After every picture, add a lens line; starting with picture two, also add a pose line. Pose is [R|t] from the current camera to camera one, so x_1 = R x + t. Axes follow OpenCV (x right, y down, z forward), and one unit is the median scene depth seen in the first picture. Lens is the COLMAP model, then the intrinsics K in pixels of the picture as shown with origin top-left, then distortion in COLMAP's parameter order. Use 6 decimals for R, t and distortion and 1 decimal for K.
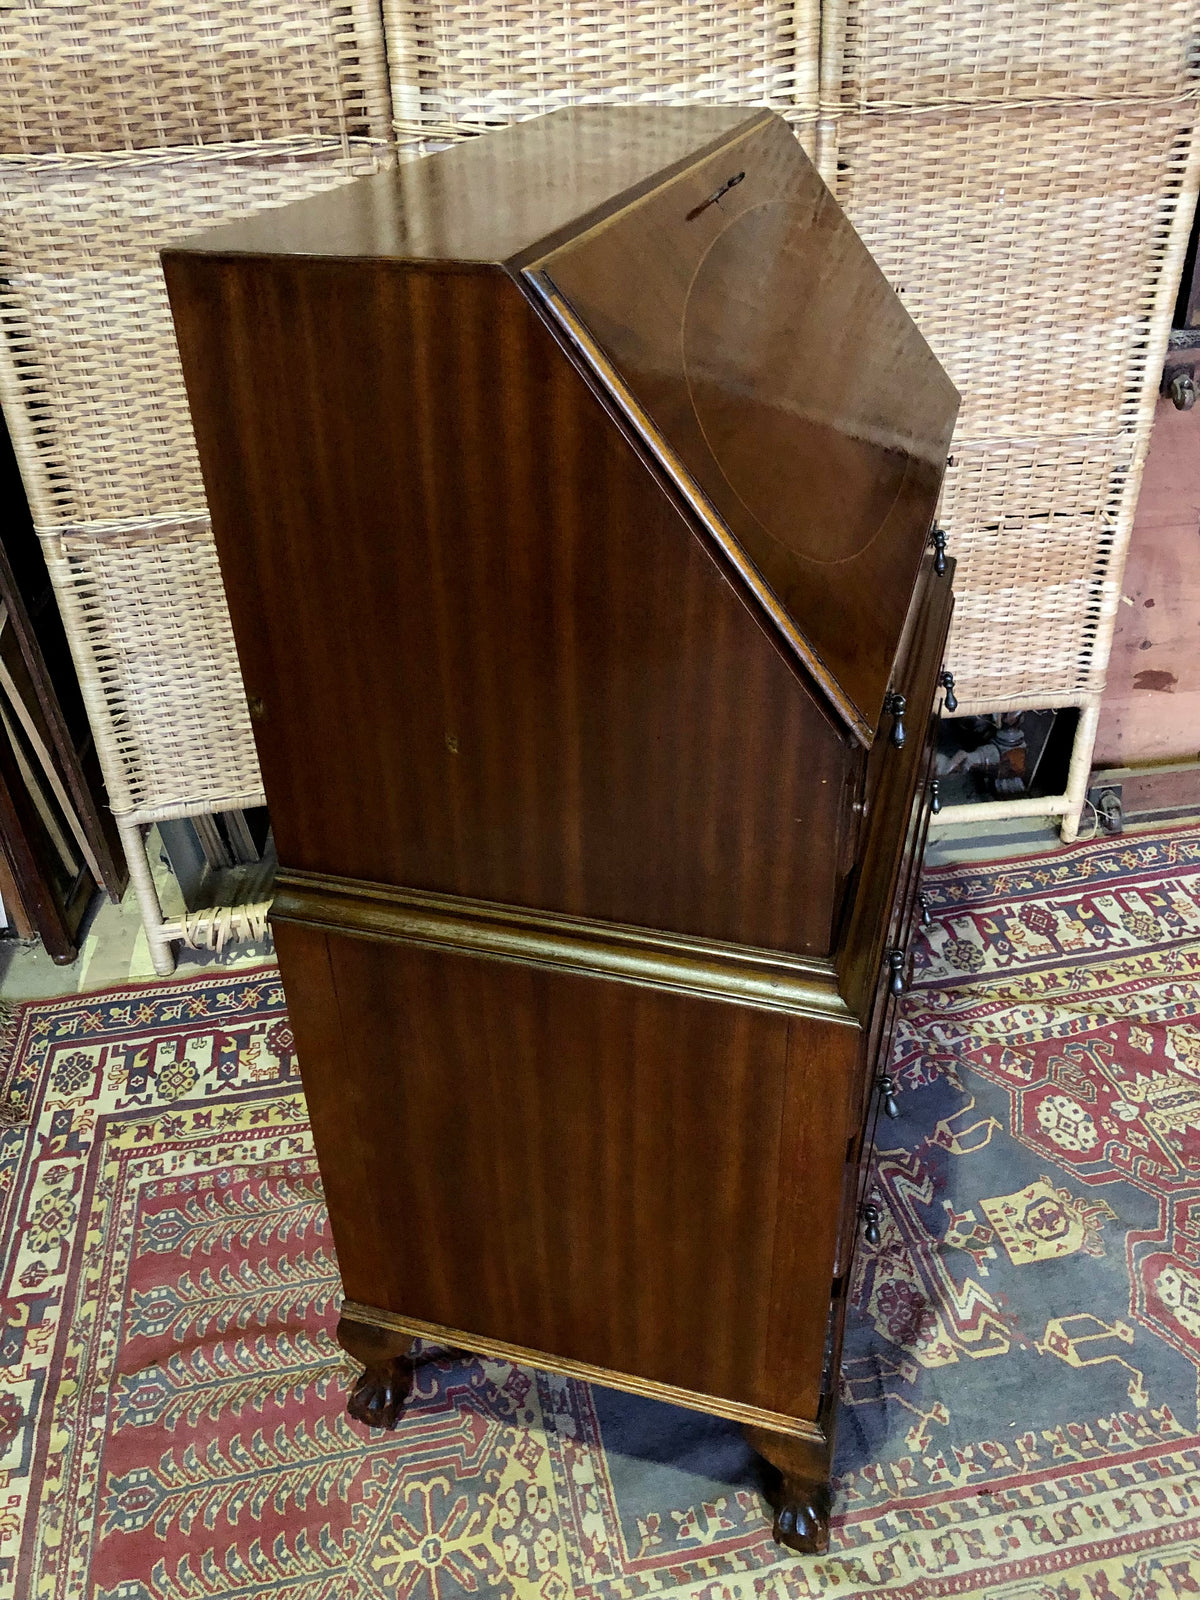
lens RADIAL K [[1340.5, 0, 586.5], [0, 1340.5, 800.4], [0, 0, 1]] dist [0.000082, 0.028246]
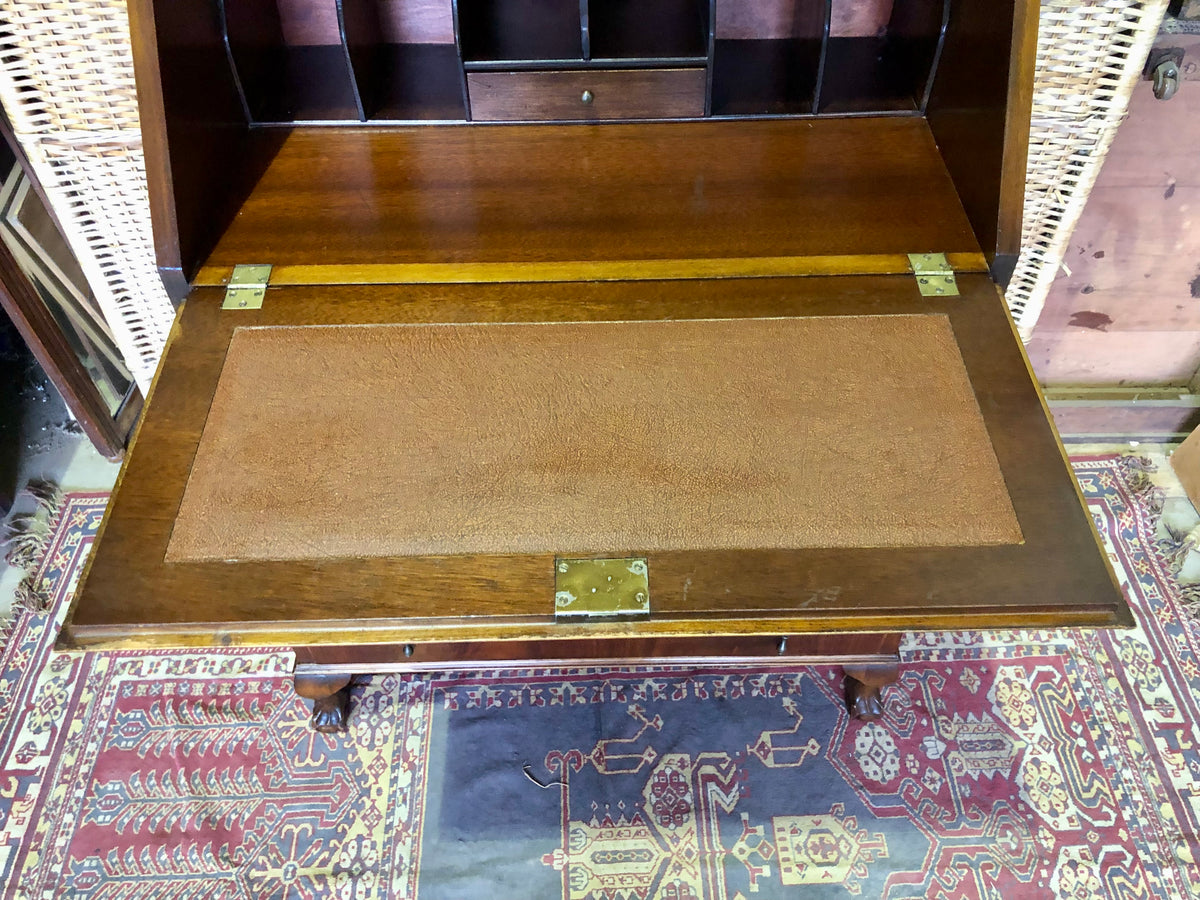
lens RADIAL K [[1005.4, 0, 607.1], [0, 1005.4, 457.2], [0, 0, 1]] dist [0.000082, 0.028246]
pose [[0.986172, 0.139458, -0.089537, 0.161230], [-0.106175, 0.946487, 0.304777, -0.239014], [0.127250, -0.291055, 0.948206, 0.201850]]
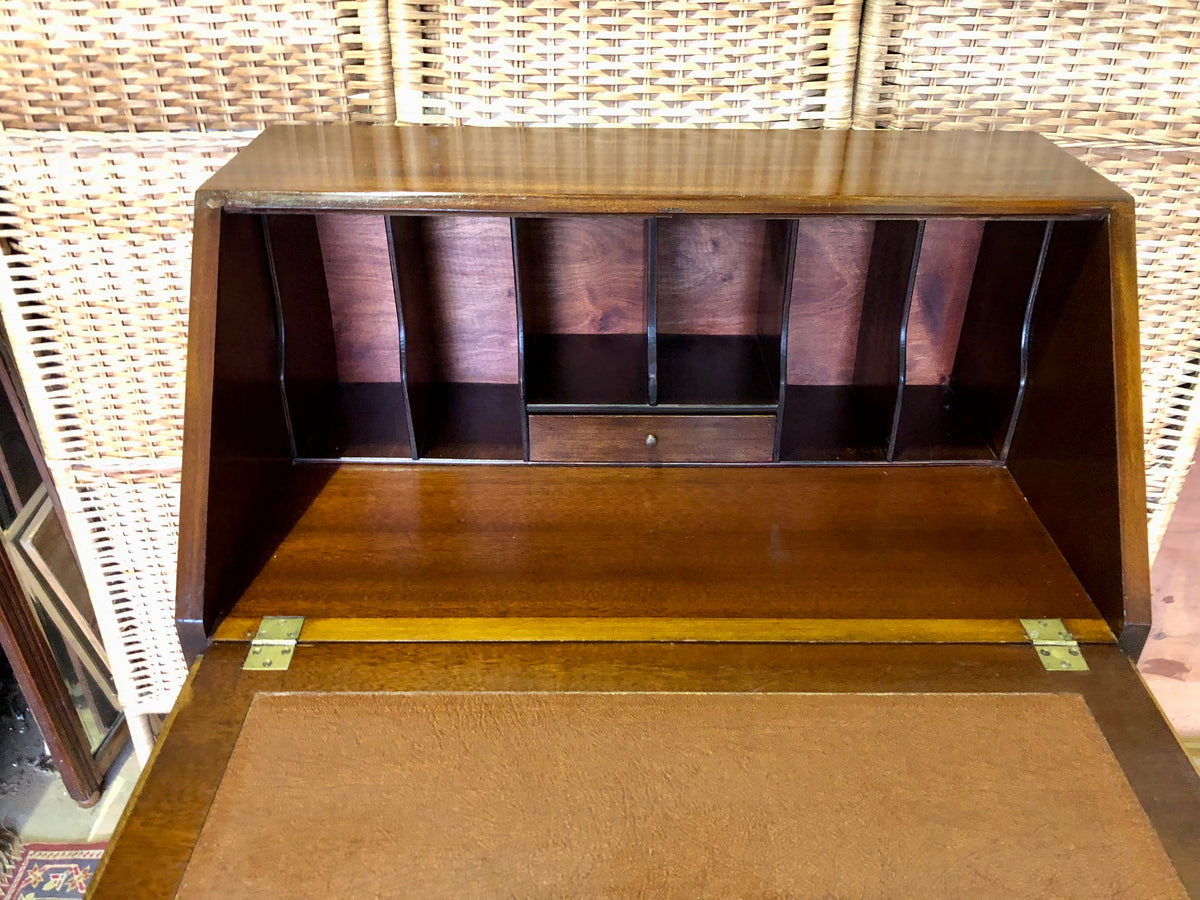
lens RADIAL K [[1005.4, 0, 613.4], [0, 1005.4, 445.1], [0, 0, 1]] dist [0.000082, 0.028246]
pose [[0.983860, 0.125317, -0.127732, 0.117534], [-0.126596, 0.991953, -0.001908, -0.251530], [0.126465, 0.018048, 0.991807, 0.261778]]
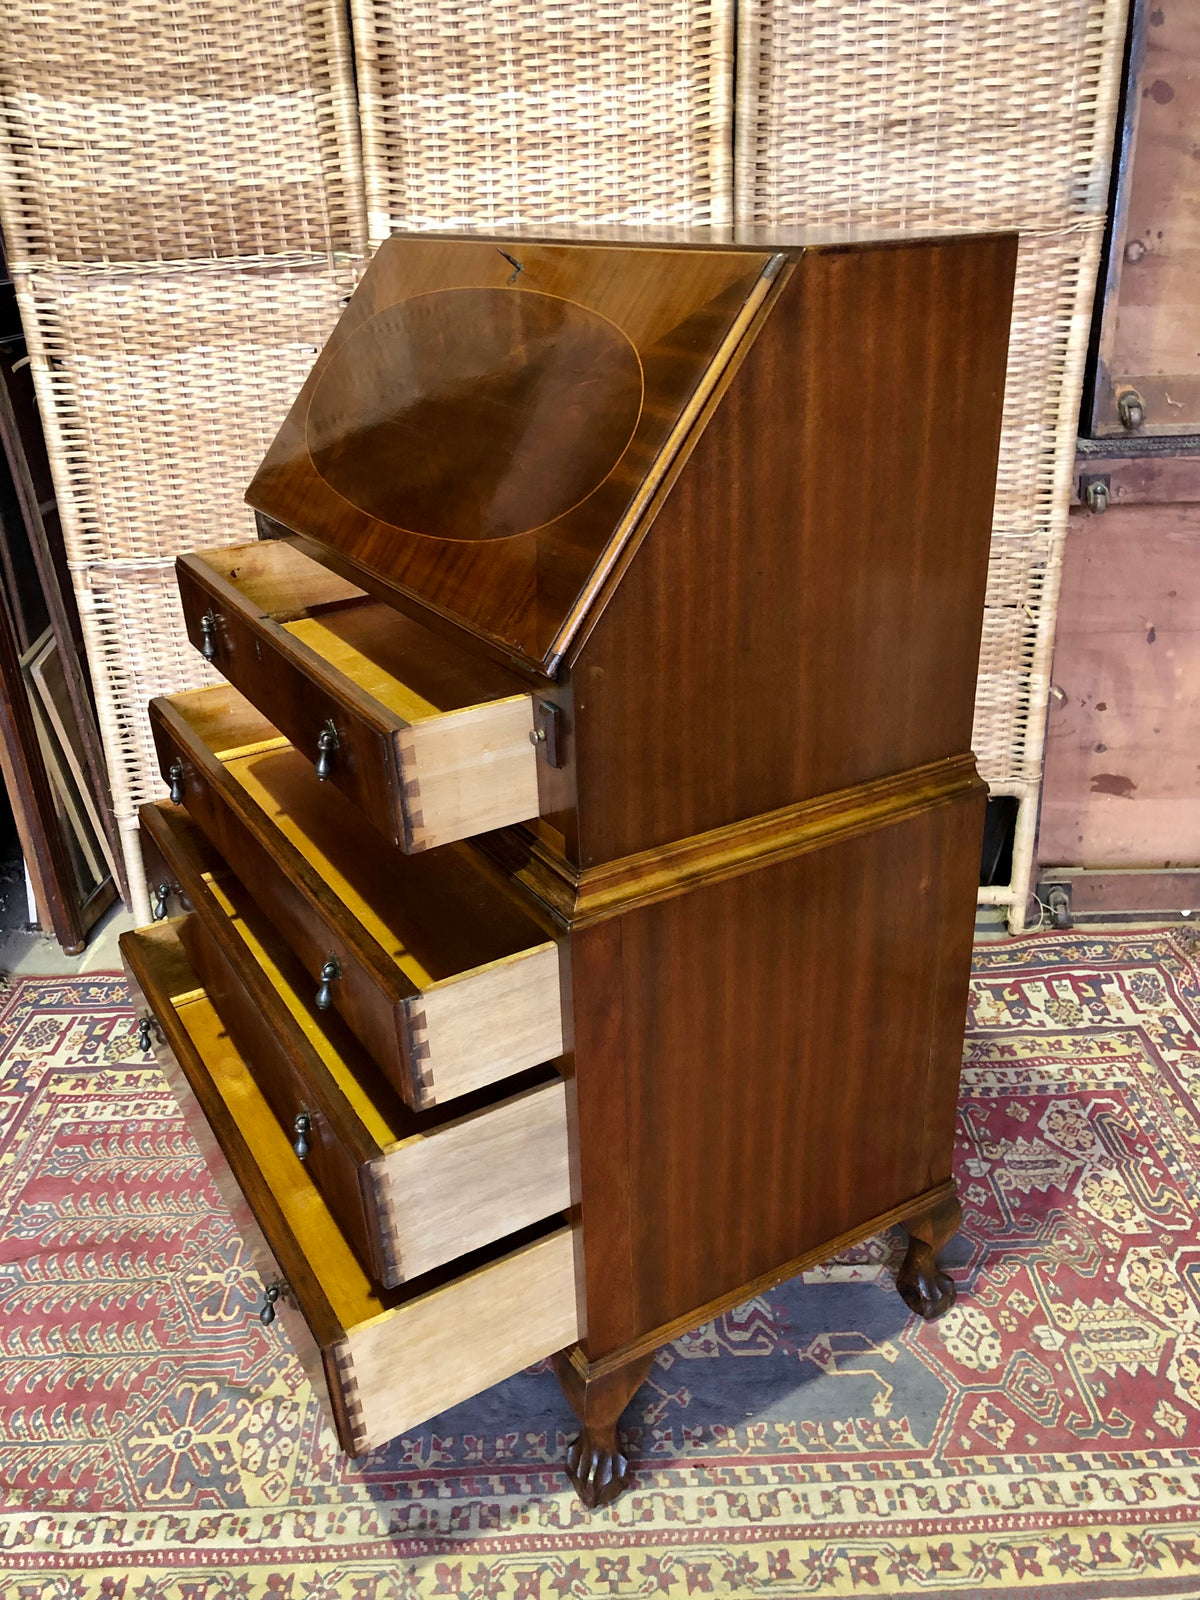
lens RADIAL K [[1340.5, 0, 610.2], [0, 1340.5, 781.4], [0, 0, 1]] dist [0.000082, 0.028246]
pose [[0.983779, 0.073779, -0.163510, 0.266146], [-0.094552, 0.987875, -0.123135, 0.090814], [0.152443, 0.136598, 0.978827, -0.074418]]
